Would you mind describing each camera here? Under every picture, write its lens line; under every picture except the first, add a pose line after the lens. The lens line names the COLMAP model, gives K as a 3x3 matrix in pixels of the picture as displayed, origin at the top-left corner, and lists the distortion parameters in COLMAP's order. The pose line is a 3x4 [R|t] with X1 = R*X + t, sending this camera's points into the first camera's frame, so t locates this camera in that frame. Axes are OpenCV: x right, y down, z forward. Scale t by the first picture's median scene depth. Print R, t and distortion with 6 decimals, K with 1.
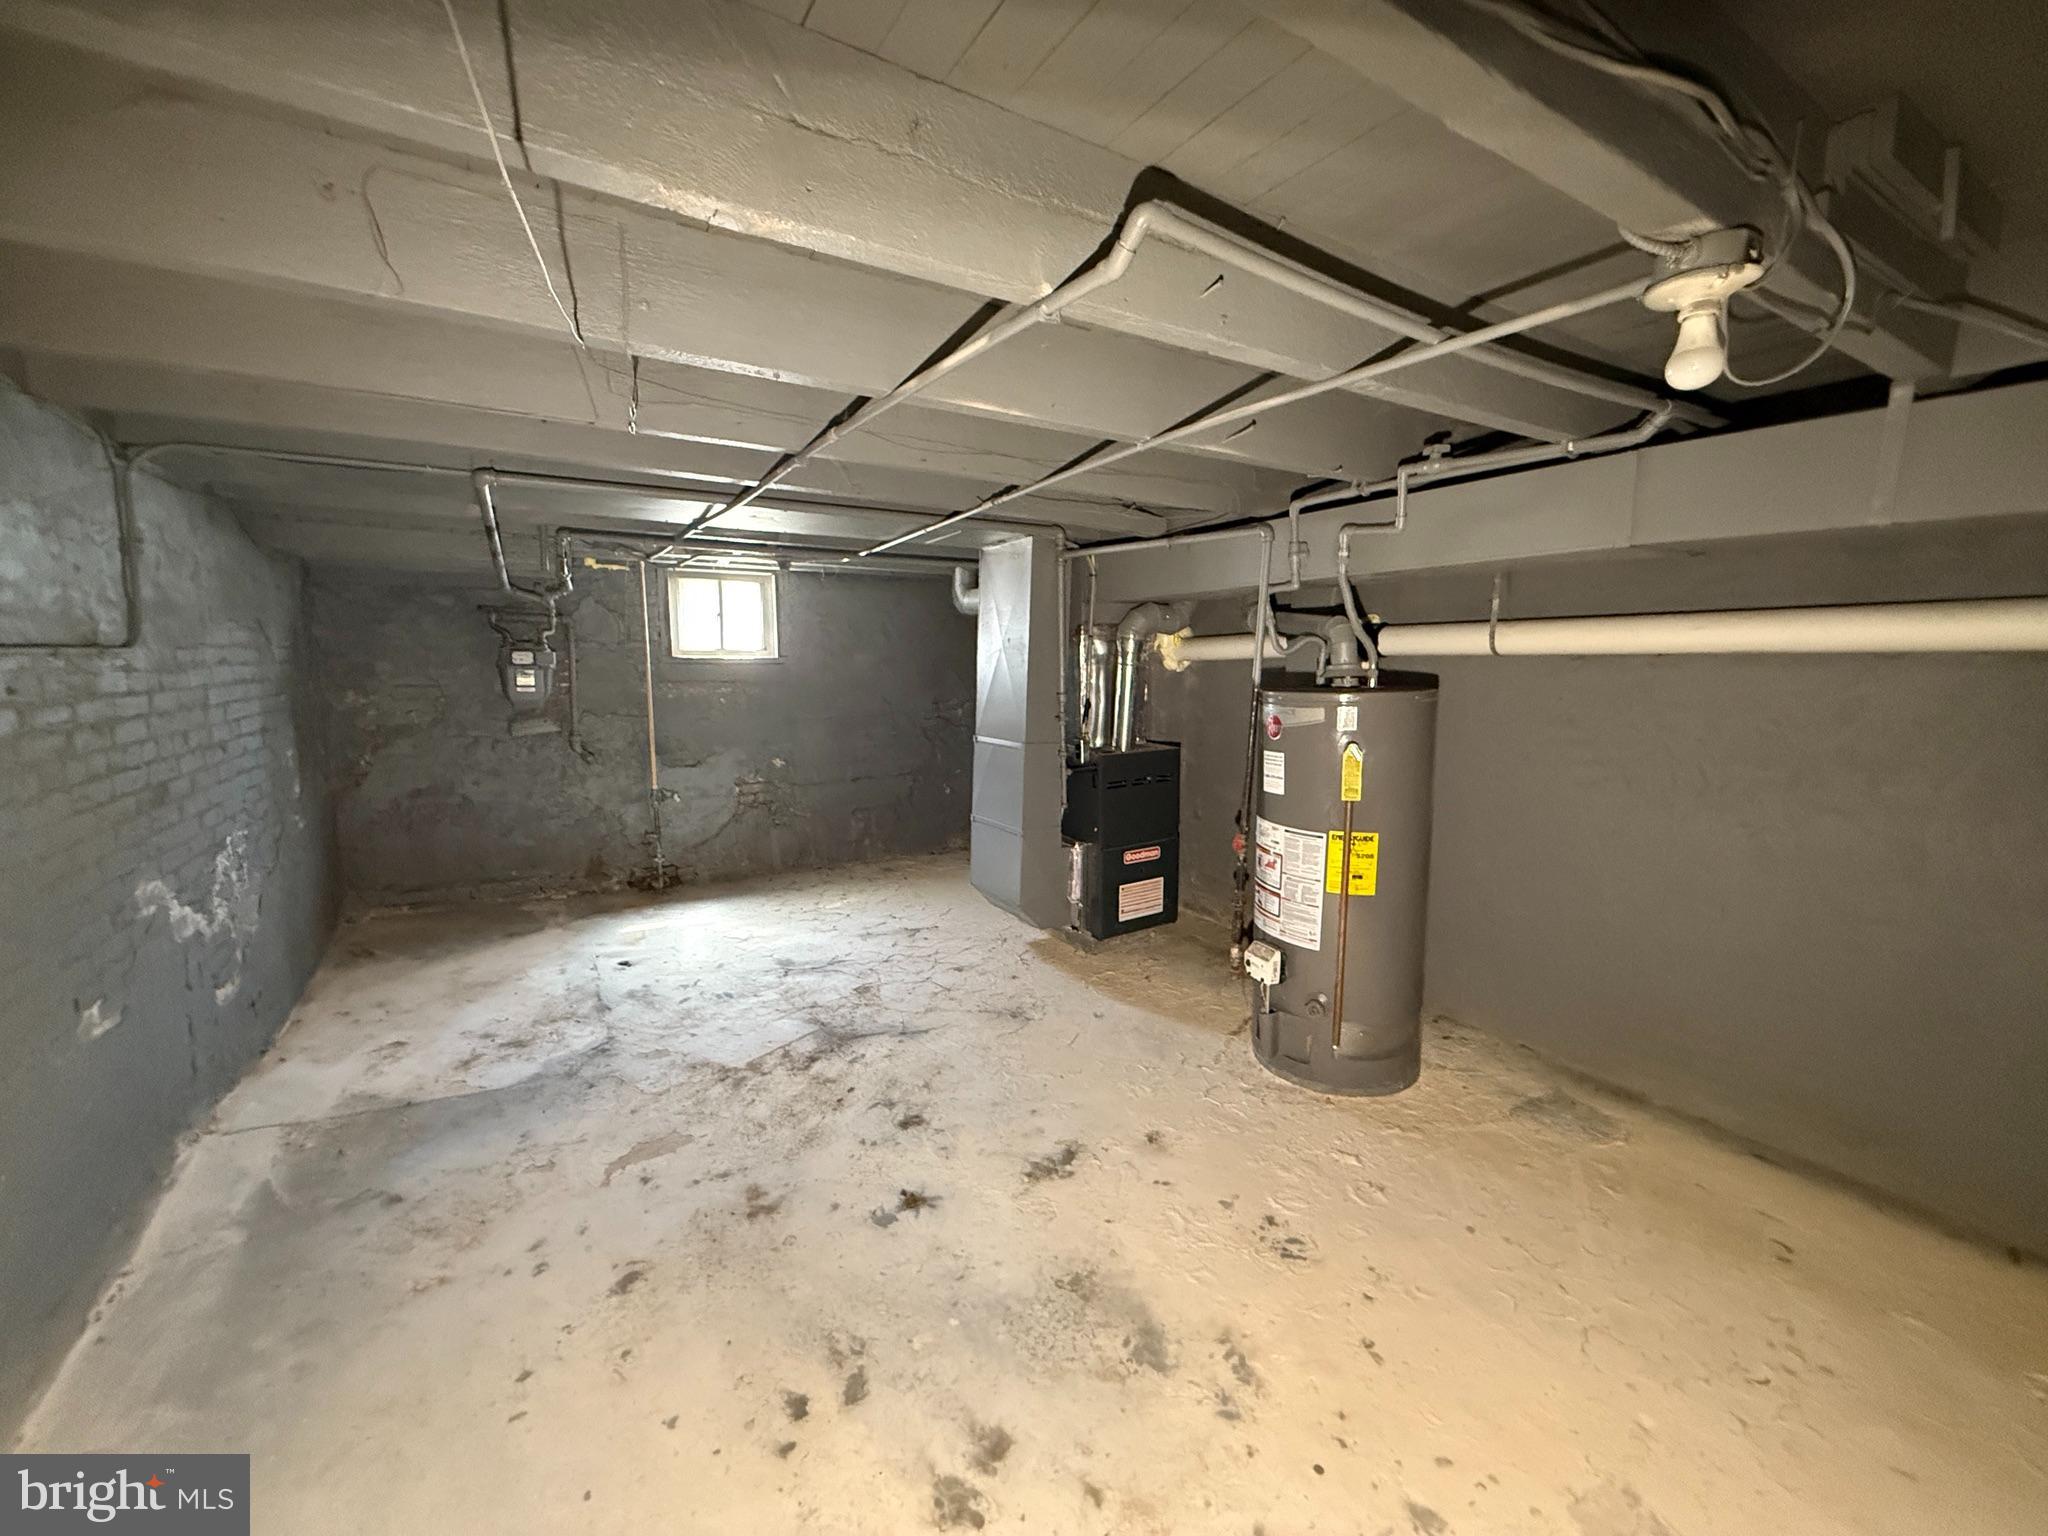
lens RADIAL K [[822.2, 0, 1016.1], [0, 822.2, 766.1], [0, 0, 1]] dist [-0.000870, 0.000707]
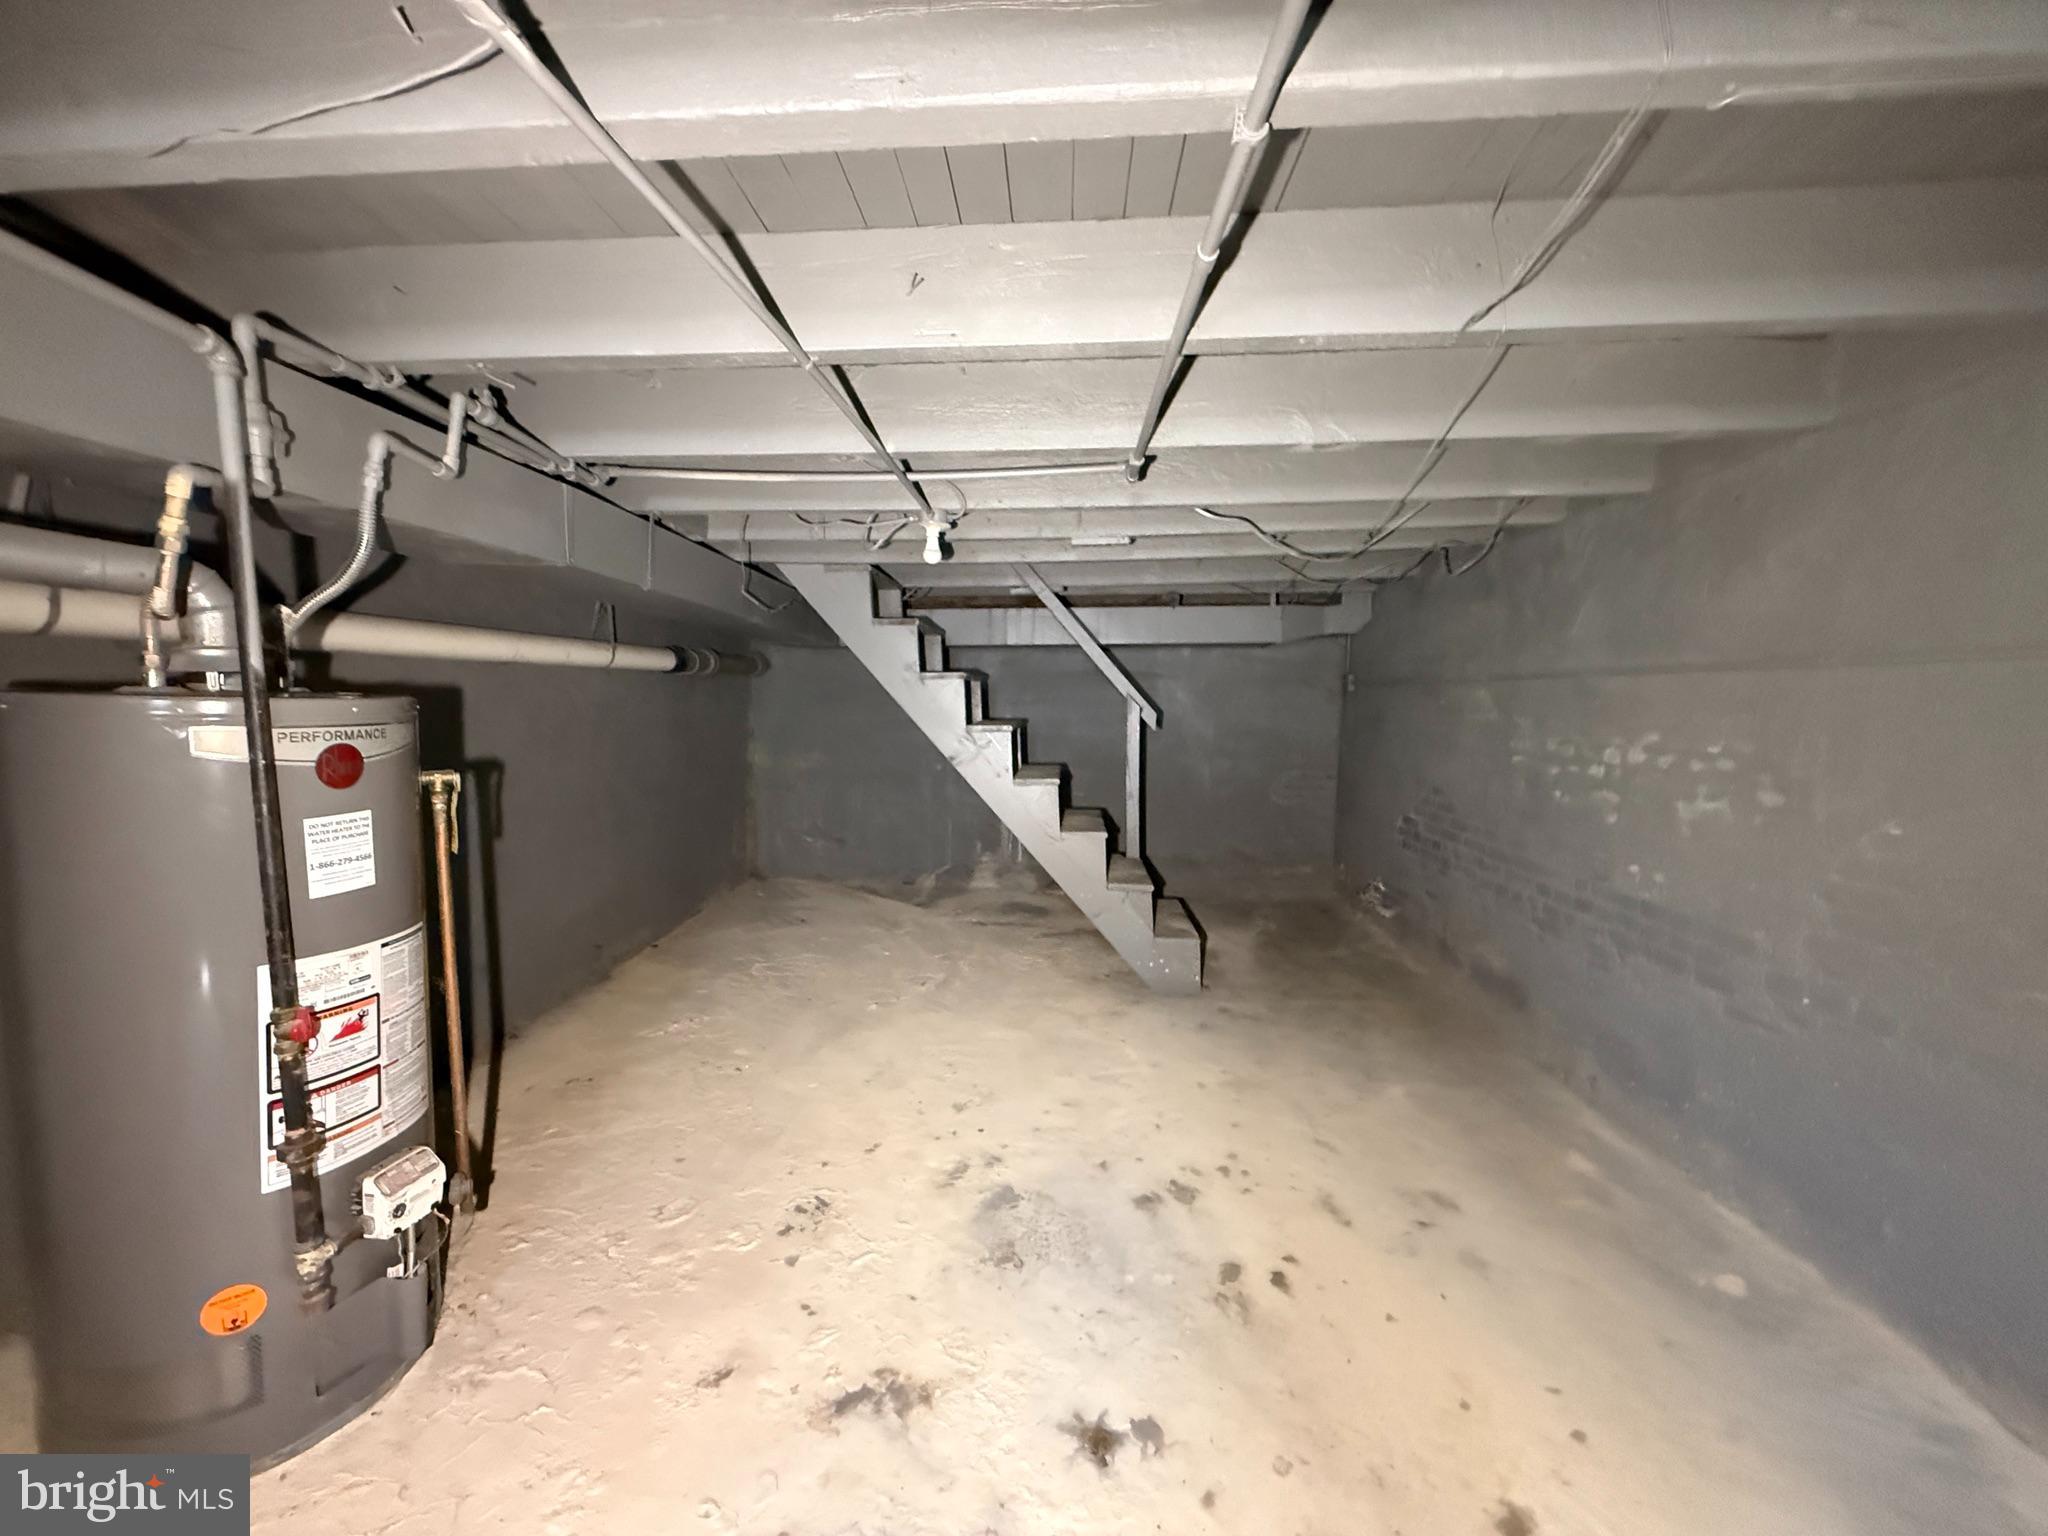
lens RADIAL K [[822.2, 0, 1016.8], [0, 822.2, 770.0], [0, 0, 1]] dist [-0.000870, 0.000707]
pose [[-0.825896, -0.064414, 0.560131, -0.475147], [0.055352, 0.979391, 0.194243, -0.175199], [-0.561099, 0.191429, -0.805309, 1.690321]]
